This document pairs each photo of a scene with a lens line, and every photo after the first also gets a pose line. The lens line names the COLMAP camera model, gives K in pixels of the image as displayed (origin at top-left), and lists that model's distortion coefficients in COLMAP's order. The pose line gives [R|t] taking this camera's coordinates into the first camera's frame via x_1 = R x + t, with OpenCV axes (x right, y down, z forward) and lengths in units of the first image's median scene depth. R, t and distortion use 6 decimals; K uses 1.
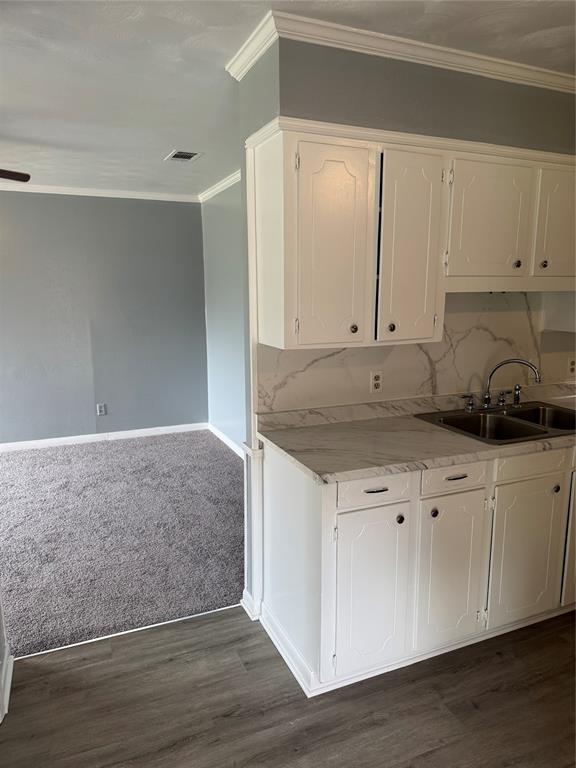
lens RADIAL K [[540.6, 0, 288.0], [0, 540.6, 389.9], [0, 0, 1]] dist [0.056963, -0.065012]
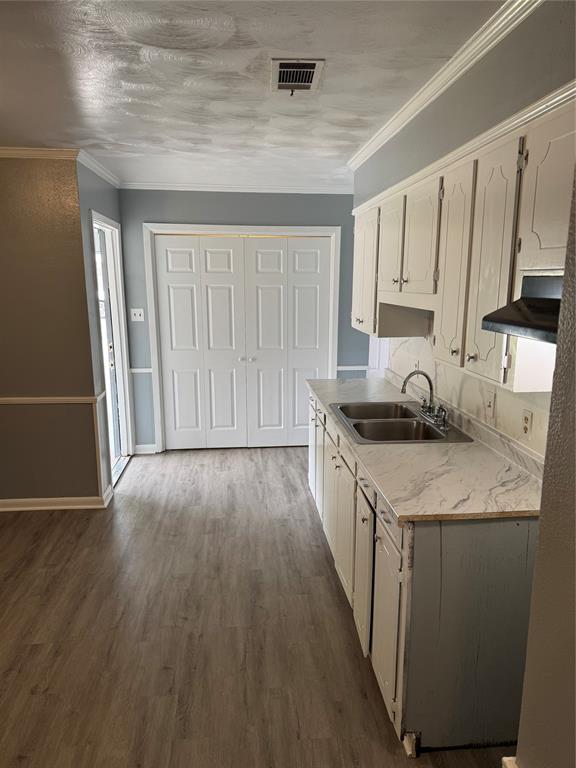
lens RADIAL K [[540.6, 0, 288.0], [0, 540.6, 389.9], [0, 0, 1]] dist [0.056963, -0.065012]
pose [[-0.315772, 0.198423, -0.927856, 1.476563], [-0.175291, 0.948857, 0.262571, -0.252013], [0.932502, 0.245558, -0.264841, 1.059741]]
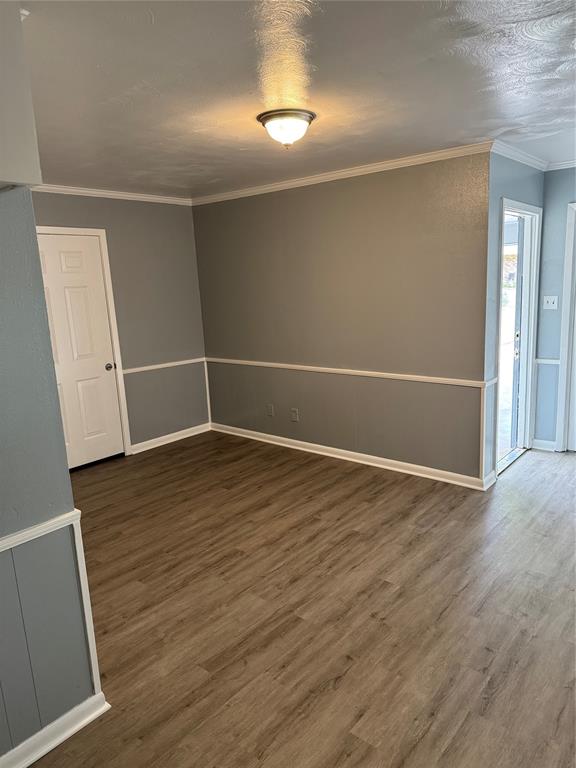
lens RADIAL K [[540.6, 0, 288.0], [0, 540.6, 389.9], [0, 0, 1]] dist [0.056963, -0.065012]
pose [[-0.893702, 0.129894, -0.429447, 1.424261], [-0.036235, 0.933151, 0.357655, -0.256521], [0.447196, 0.335198, -0.829252, 1.202880]]
